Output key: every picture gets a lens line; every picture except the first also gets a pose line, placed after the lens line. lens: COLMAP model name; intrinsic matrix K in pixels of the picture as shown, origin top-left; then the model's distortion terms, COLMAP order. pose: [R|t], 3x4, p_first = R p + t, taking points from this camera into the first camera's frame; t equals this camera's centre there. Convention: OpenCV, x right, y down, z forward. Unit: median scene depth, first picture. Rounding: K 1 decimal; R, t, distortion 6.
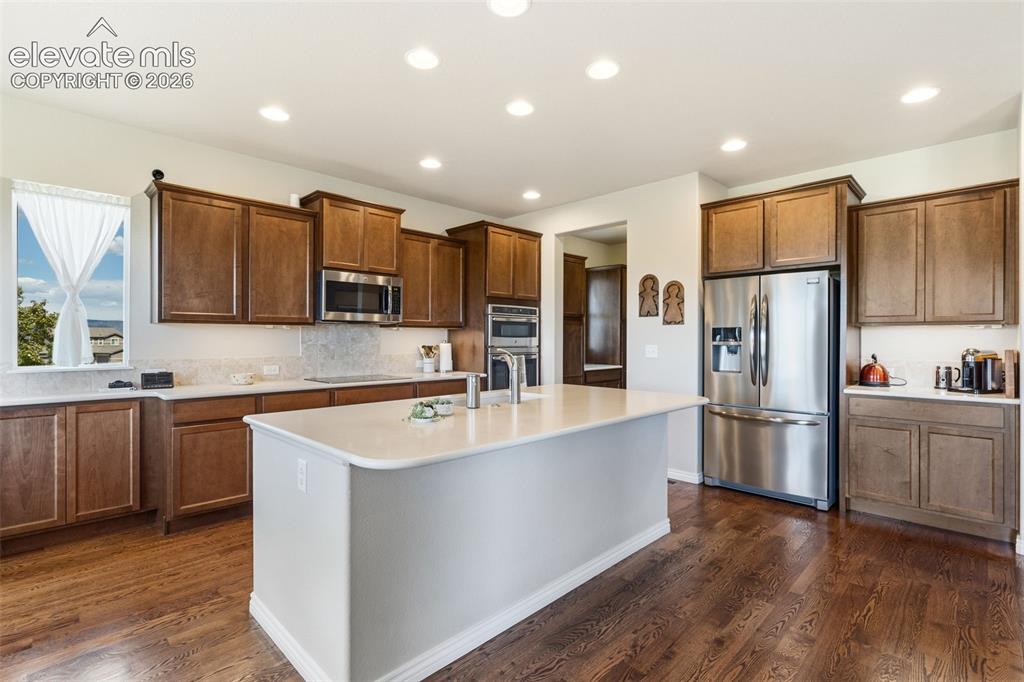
lens RADIAL K [[480.6, 0, 512.0], [0, 480.6, 341.0], [0, 0, 1]] dist [-0.000111, 0.000096]
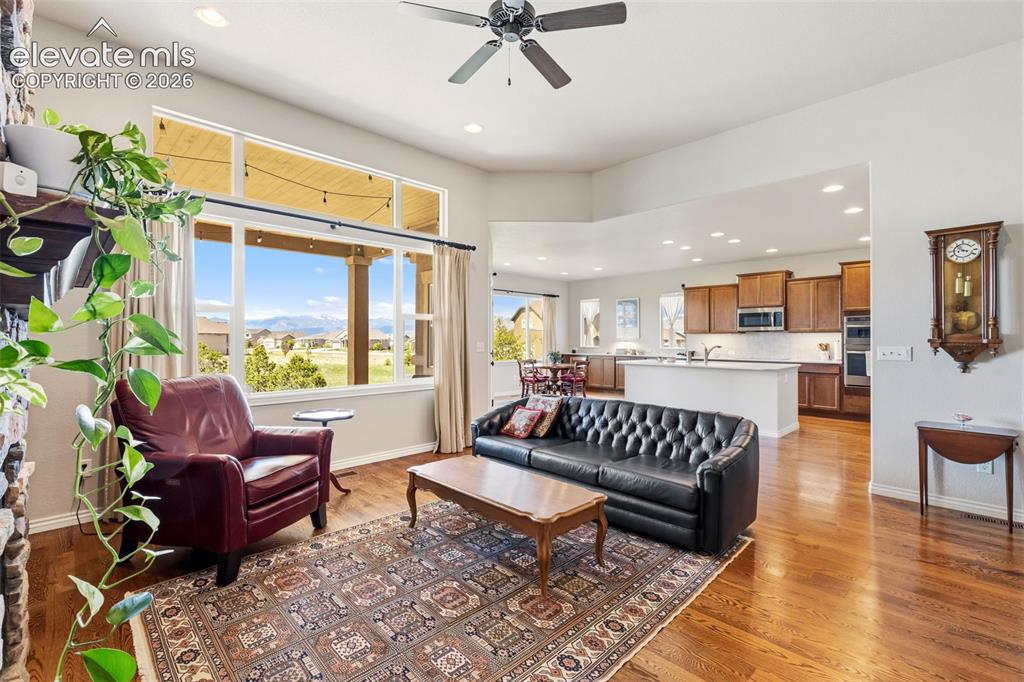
lens RADIAL K [[456.7, 0, 512.7], [0, 456.7, 337.9], [0, 0, 1]] dist [0.004501, 0.000647]
pose [[-0.005998, -0.004574, -0.999972, 1.570649], [-0.004971, 0.999977, -0.004544, 0.003772], [0.999970, 0.004943, -0.006021, -0.045763]]
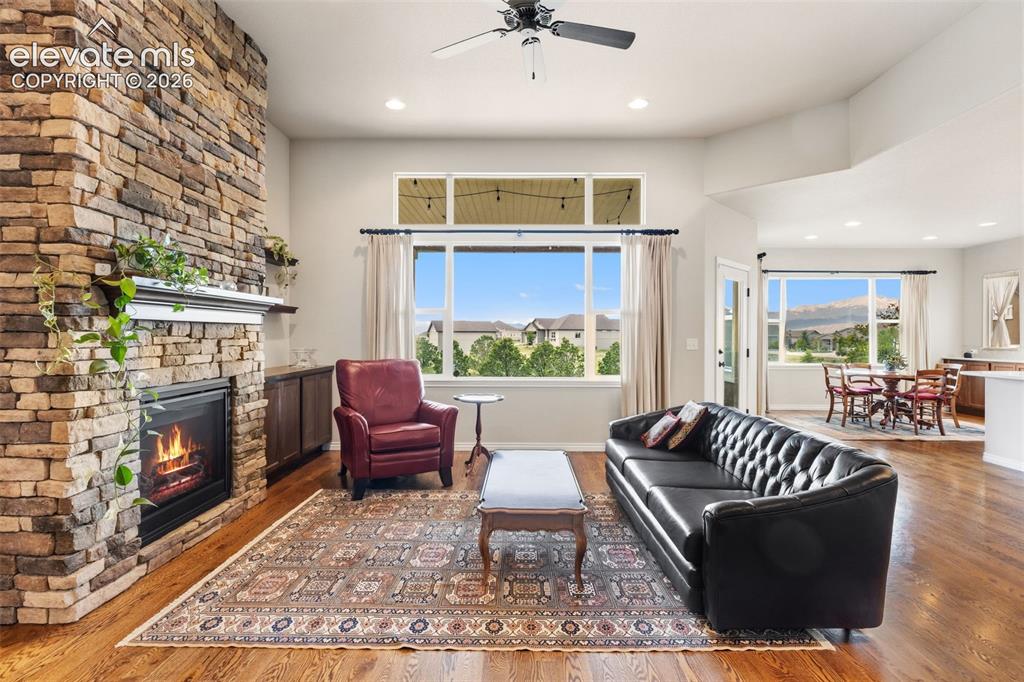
lens RADIAL K [[492.5, 0, 511.8], [0, 492.5, 335.9], [0, 0, 1]] dist [-0.003815, 0.000311]
pose [[-0.715414, -0.002891, -0.698695, 1.436759], [-0.008329, 0.999956, 0.004391, 0.002936], [0.698651, 0.008960, -0.715406, 0.404519]]
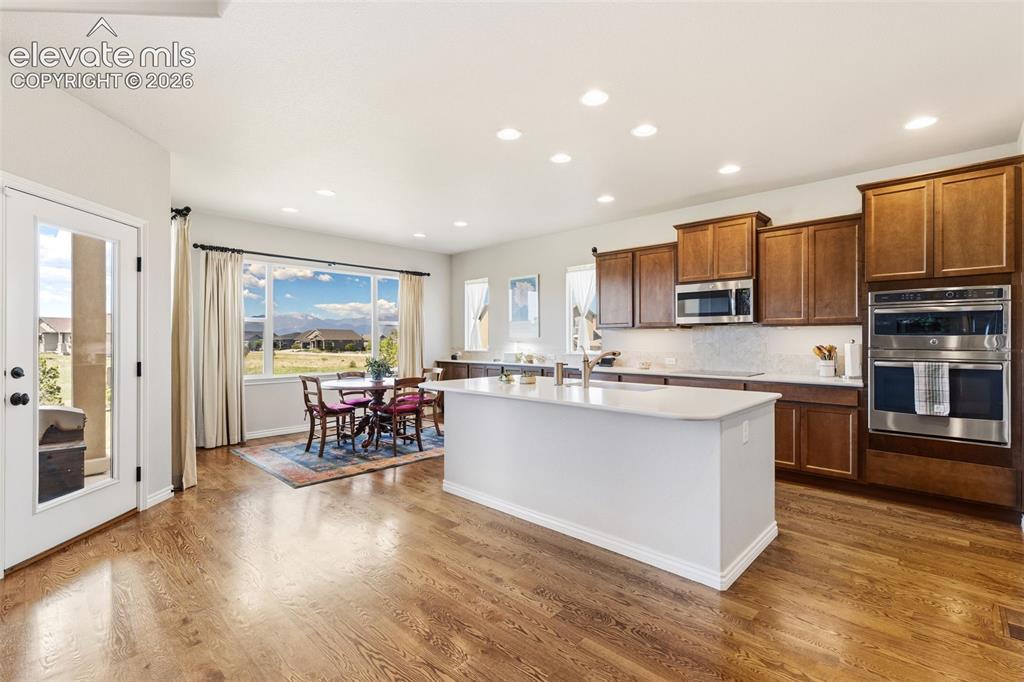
lens RADIAL K [[465.0, 0, 512.0], [0, 465.0, 341.0], [0, 0, 1]] dist [0.002028, 0.000134]
pose [[0.020947, 0.001761, -0.999779, 0.757649], [-0.003509, 0.999992, 0.001688, 0.001516], [0.999774, 0.003473, 0.020953, 0.468074]]
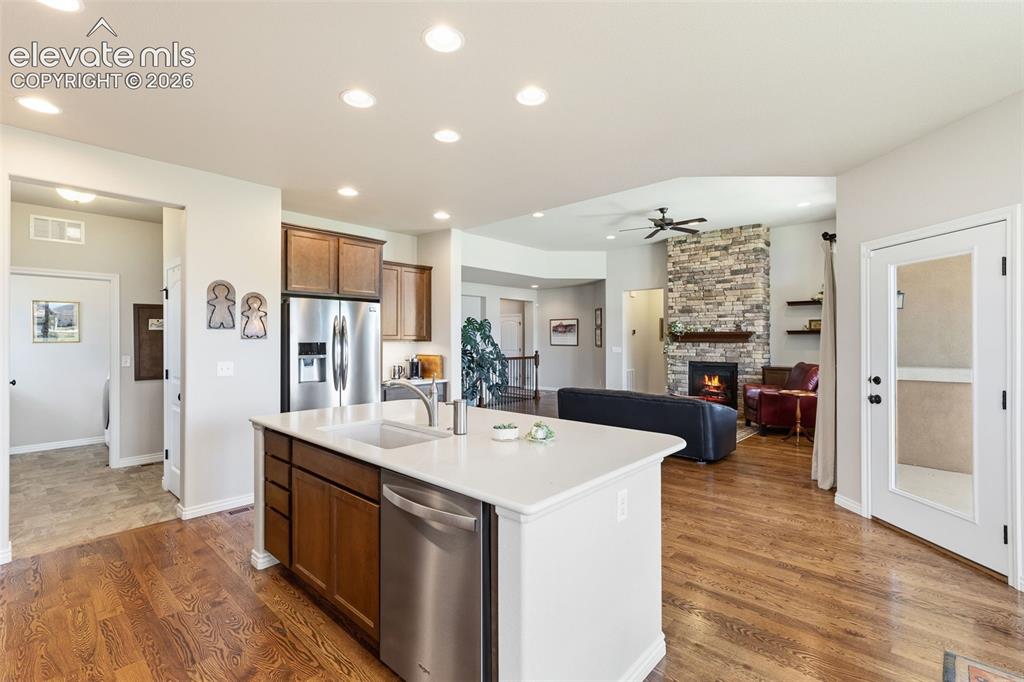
lens RADIAL K [[456.7, 0, 512.7], [0, 456.7, 337.9], [0, 0, 1]] dist [0.004501, 0.000647]
pose [[-0.039098, 0.000704, 0.999235, -0.576526], [0.005930, 0.999982, -0.000473, -0.032125], [-0.999218, 0.005907, -0.039101, 0.525183]]
